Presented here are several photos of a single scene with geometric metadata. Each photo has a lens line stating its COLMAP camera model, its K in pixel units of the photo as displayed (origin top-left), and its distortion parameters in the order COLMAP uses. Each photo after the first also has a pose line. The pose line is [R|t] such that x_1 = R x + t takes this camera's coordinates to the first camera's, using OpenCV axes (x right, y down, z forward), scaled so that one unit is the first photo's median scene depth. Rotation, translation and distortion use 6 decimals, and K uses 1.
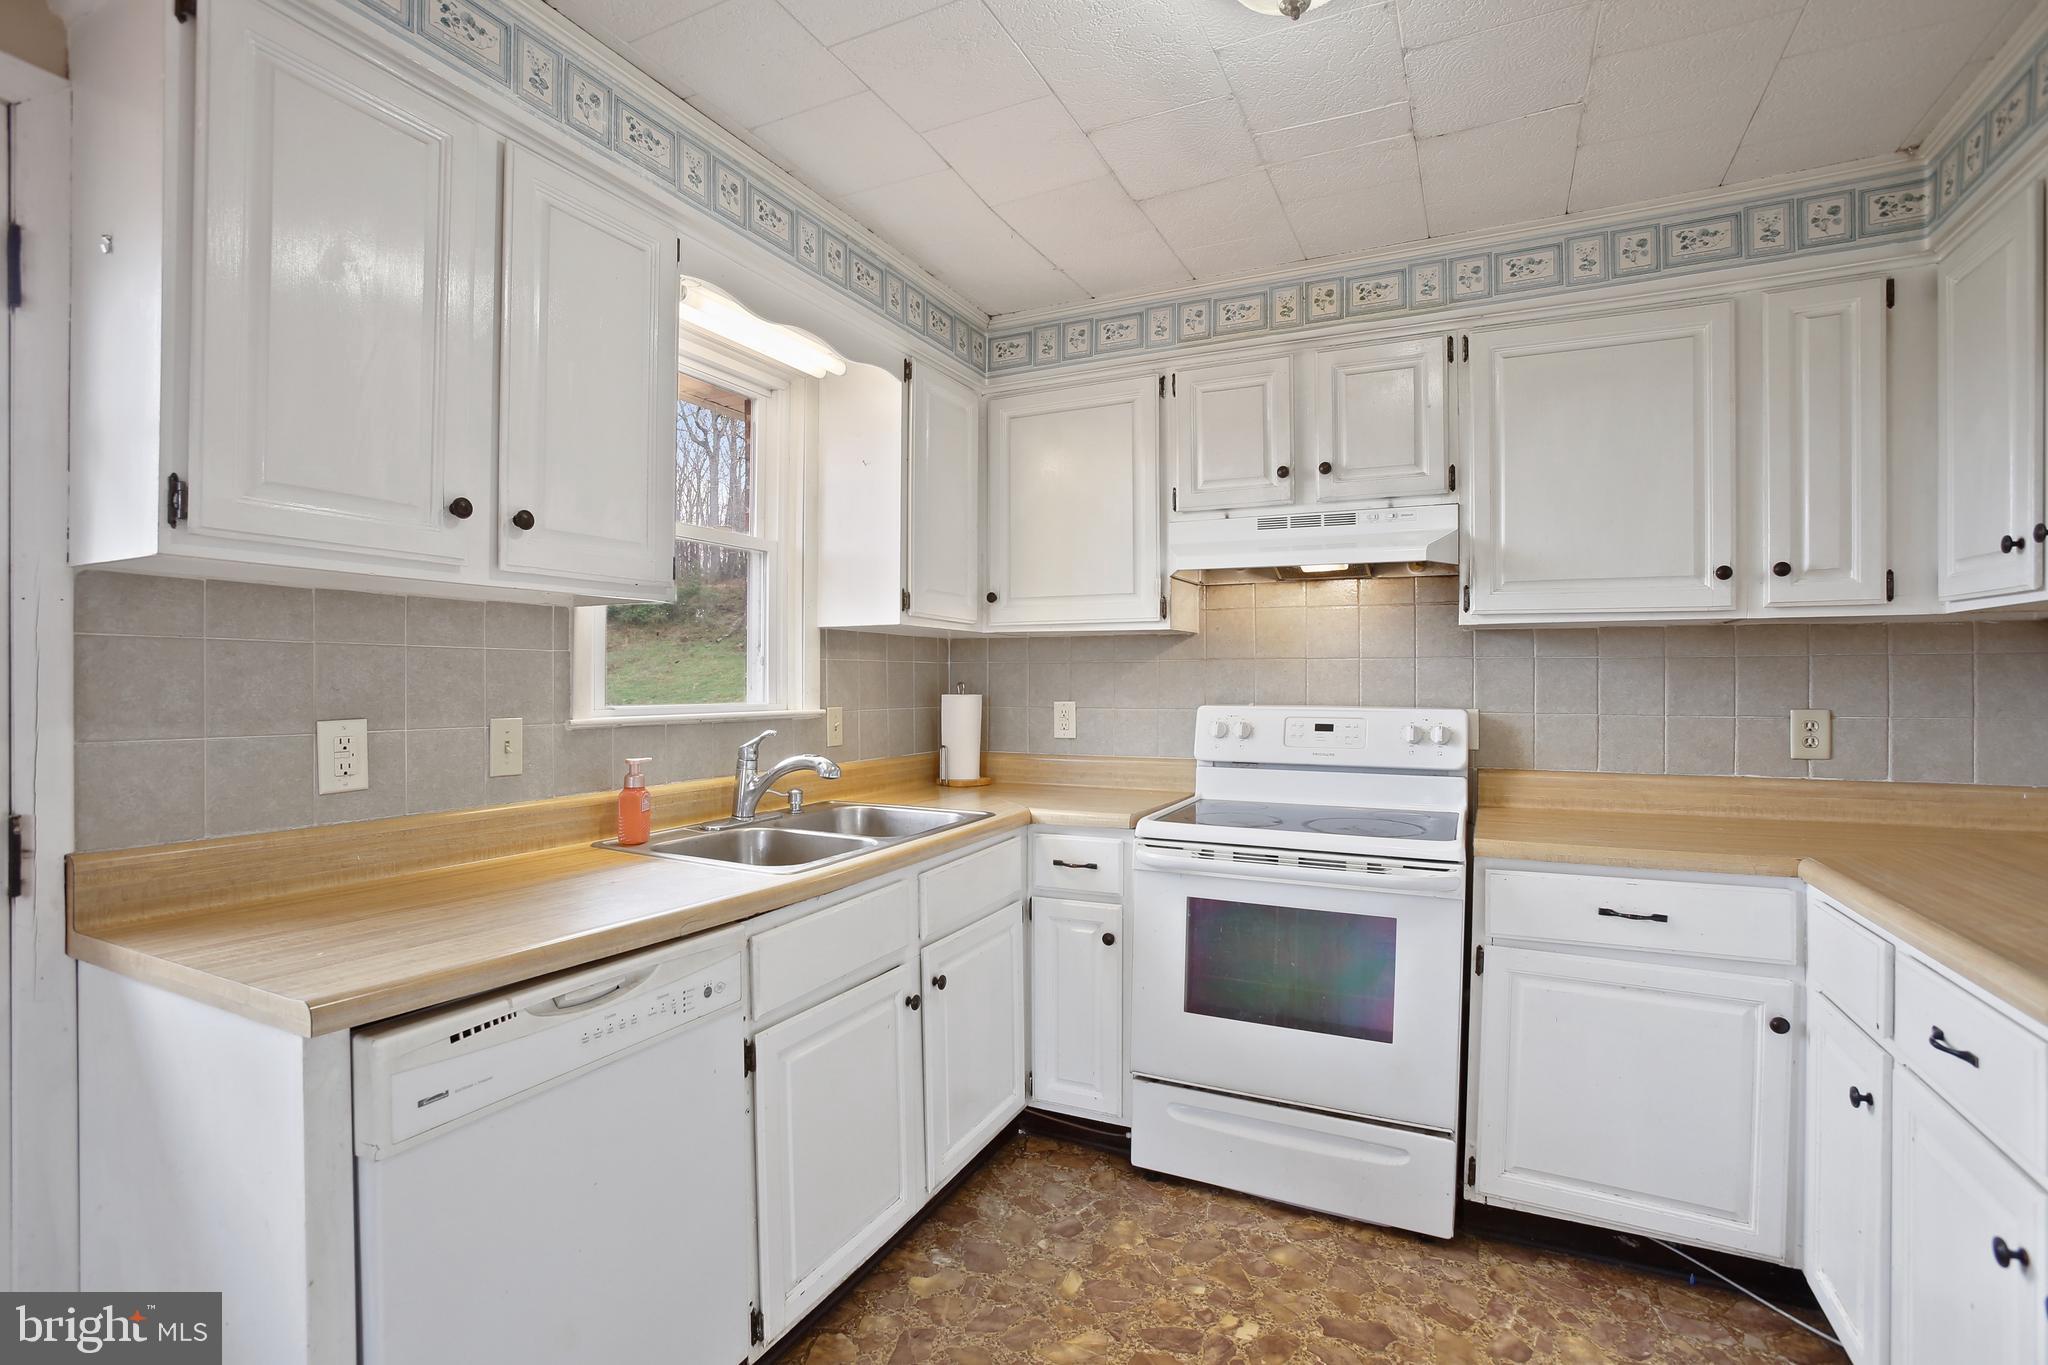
lens RADIAL K [[963.0, 0, 995.2], [0, 963.0, 684.2], [0, 0, 1]] dist [-0.076596, 0.034365]
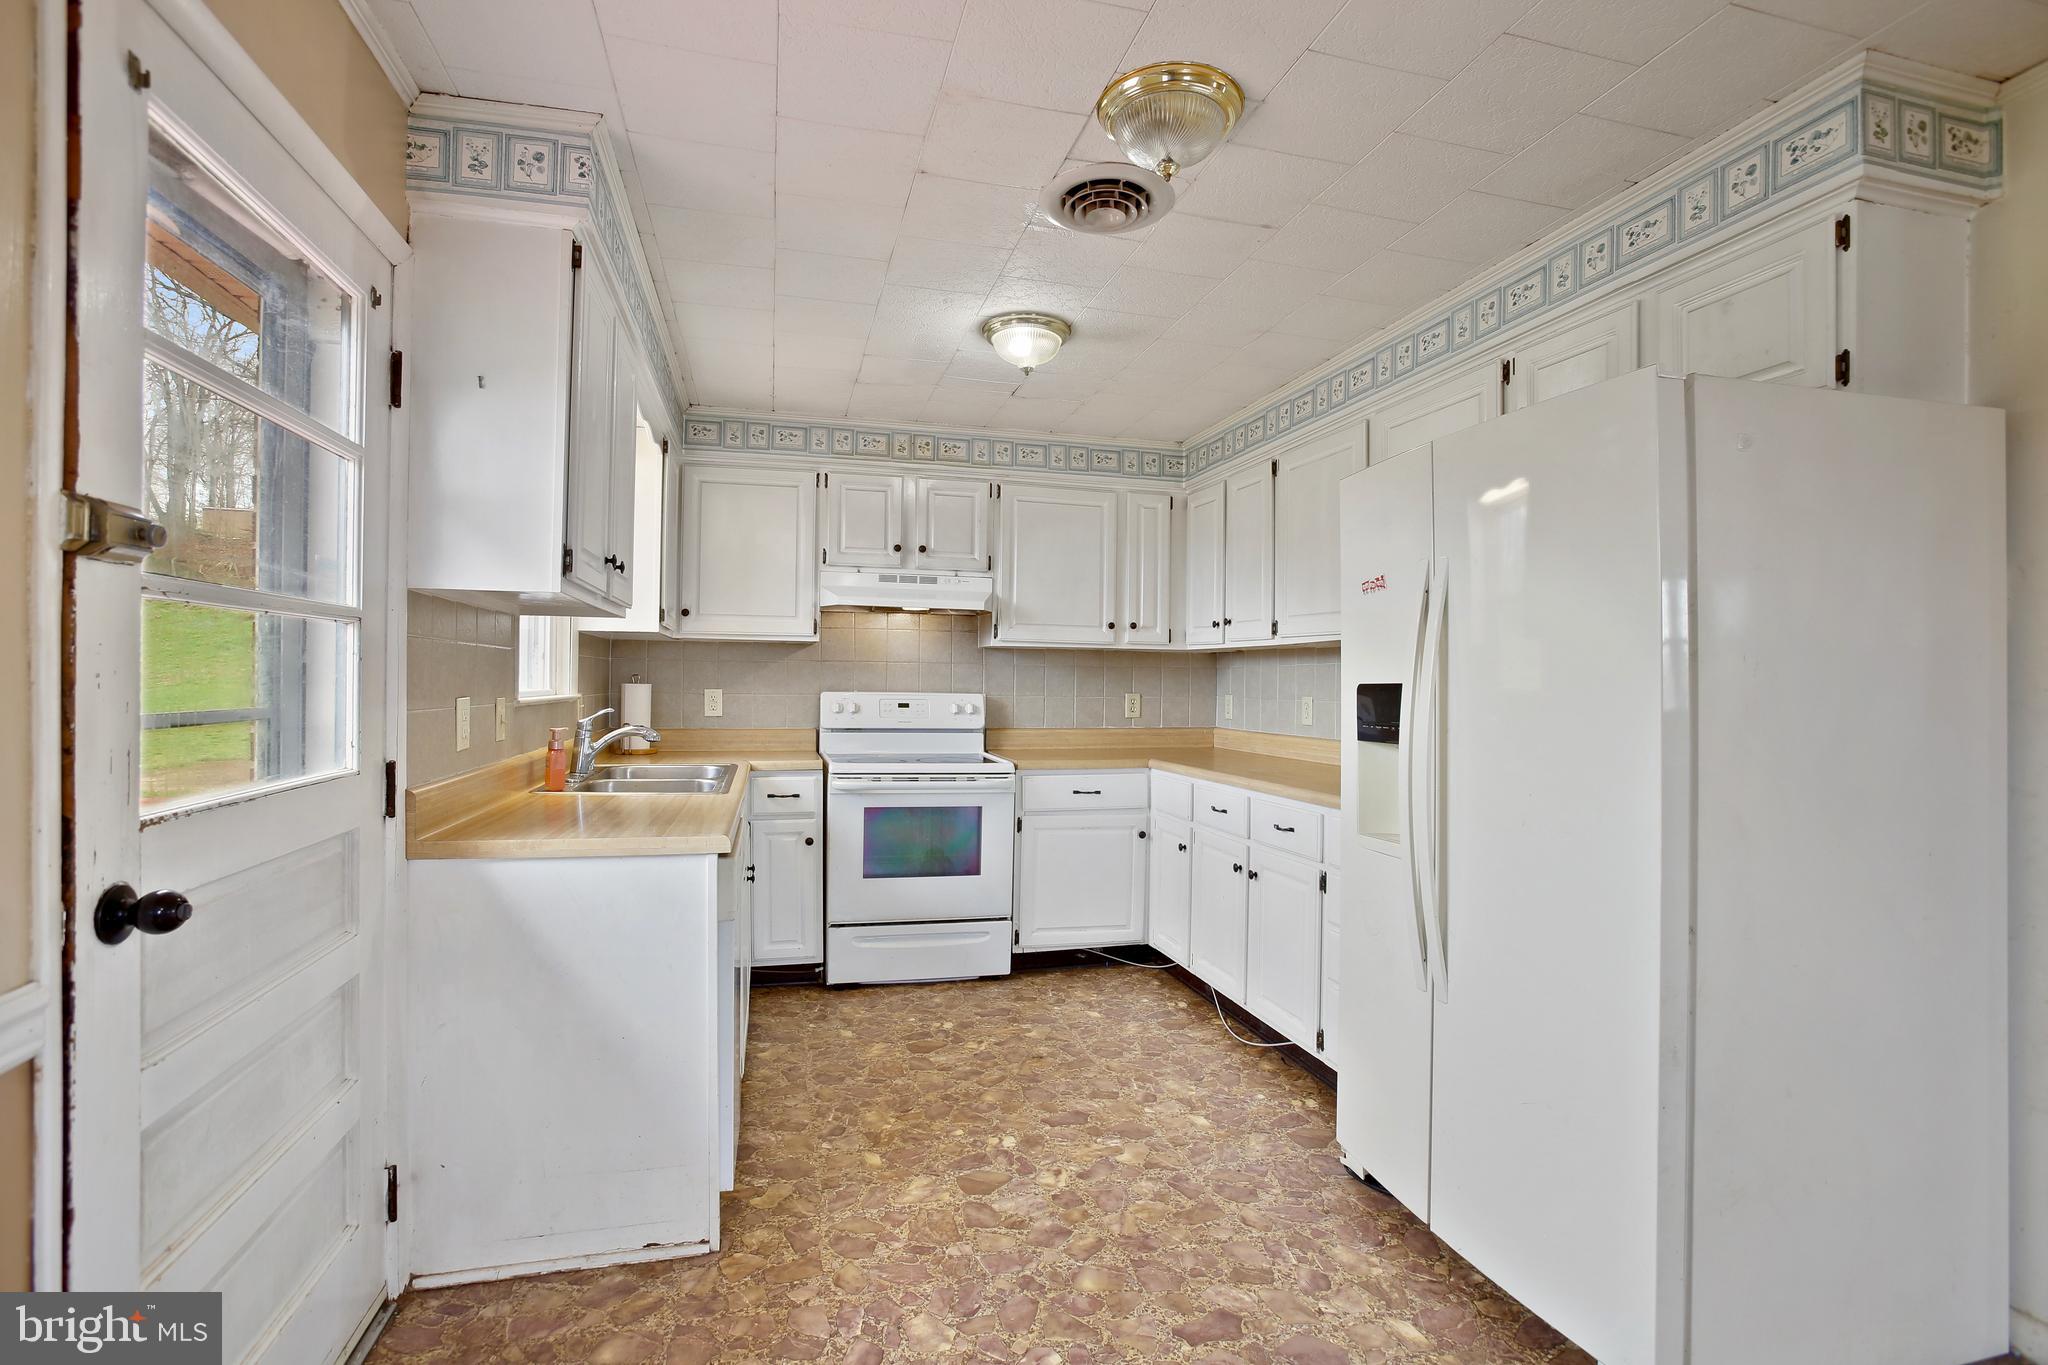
lens RADIAL K [[963.0, 0, 995.2], [0, 963.0, 684.2], [0, 0, 1]] dist [-0.076596, 0.034365]
pose [[0.759467, 0.005833, 0.650520, -0.677680], [-0.008649, 0.999962, 0.001131, 0.007304], [-0.650488, -0.006486, 0.759489, -0.379737]]
